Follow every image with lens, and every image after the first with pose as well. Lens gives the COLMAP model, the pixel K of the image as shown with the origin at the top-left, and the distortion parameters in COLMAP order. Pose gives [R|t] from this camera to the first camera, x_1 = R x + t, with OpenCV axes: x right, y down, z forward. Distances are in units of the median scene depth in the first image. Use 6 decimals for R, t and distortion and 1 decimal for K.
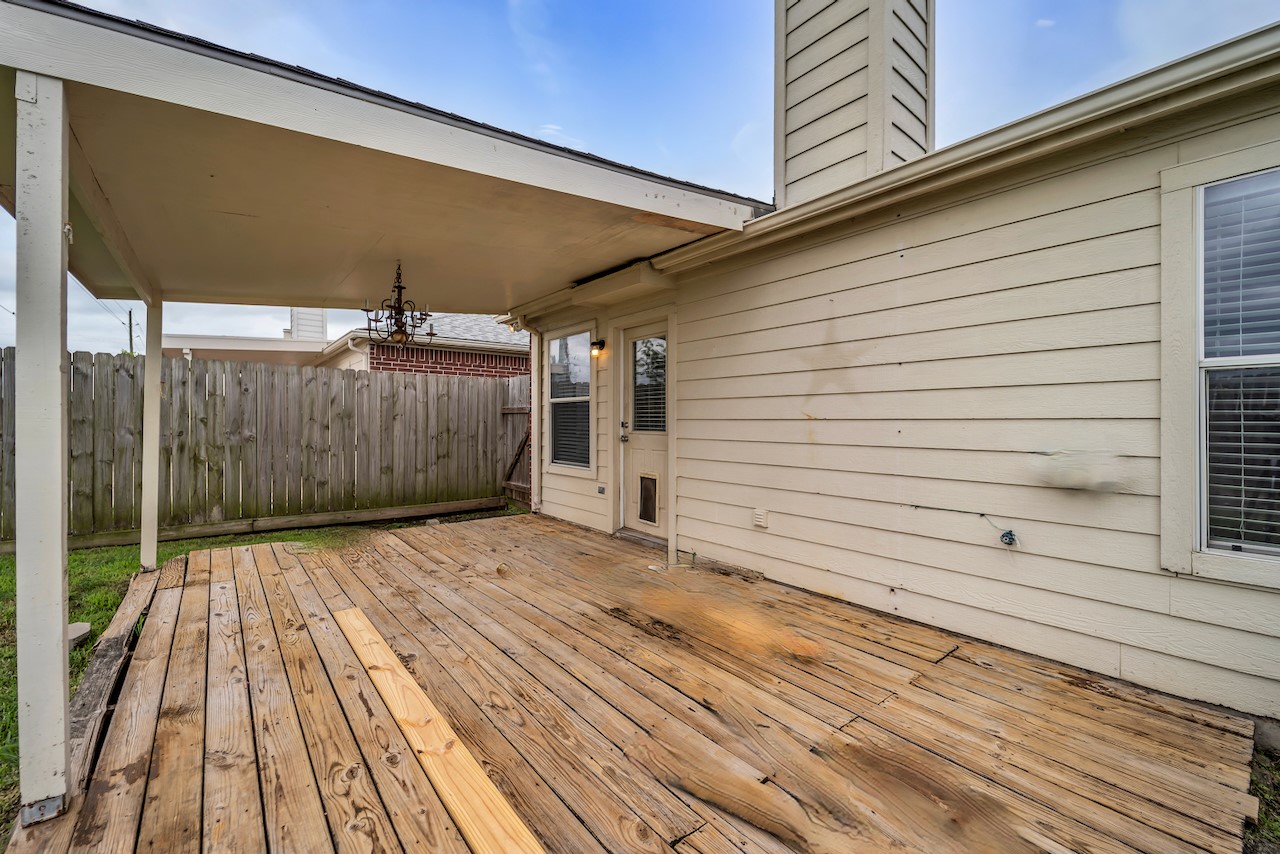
lens RADIAL K [[521.8, 0, 638.1], [0, 521.8, 425.0], [0, 0, 1]] dist [-0.000558, 0.000005]
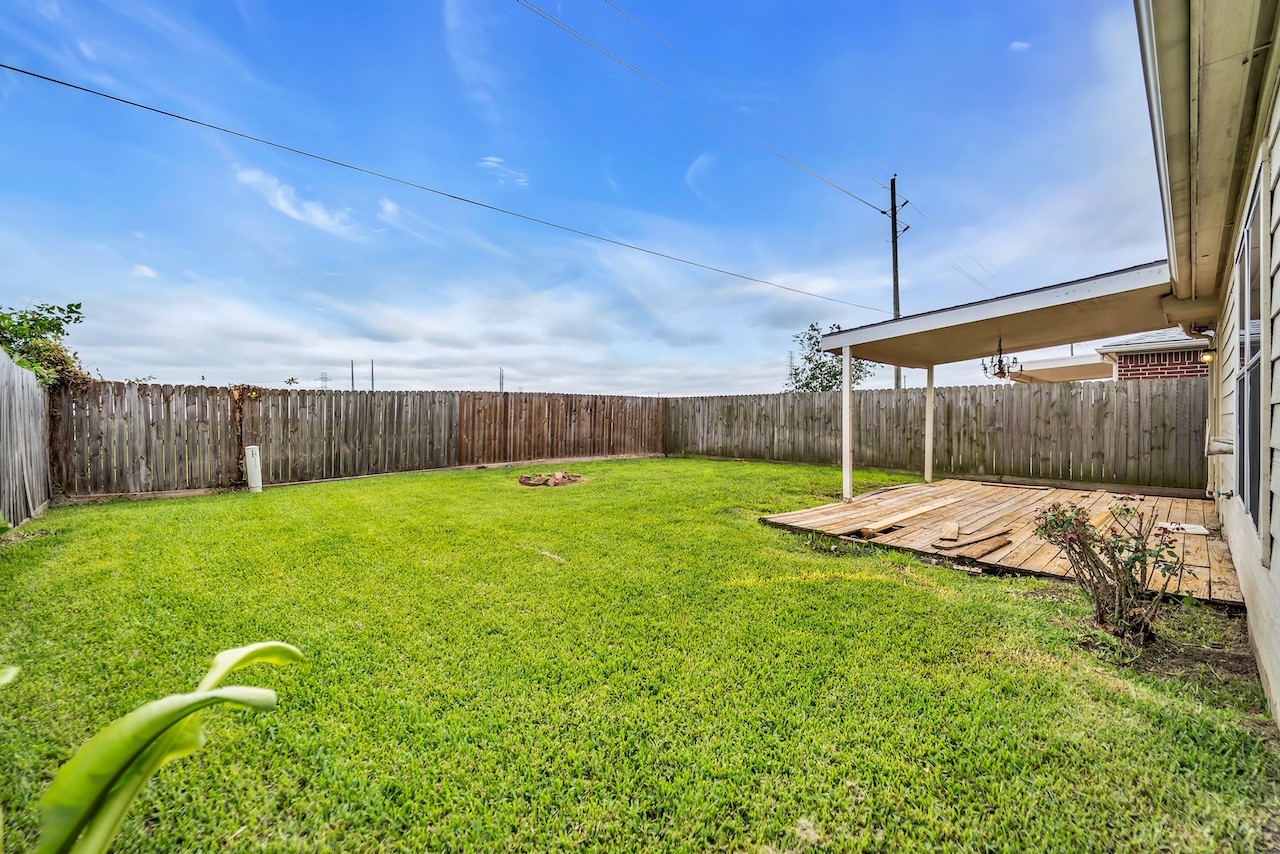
lens RADIAL K [[521.8, 0, 637.3], [0, 521.8, 420.2], [0, 0, 1]] dist [-0.000558, 0.000005]
pose [[0.069392, 0.000238, -0.997589, 0.820953], [0.000630, 1.000000, 0.000283, -0.003183], [0.997589, -0.000648, 0.069392, -0.285700]]
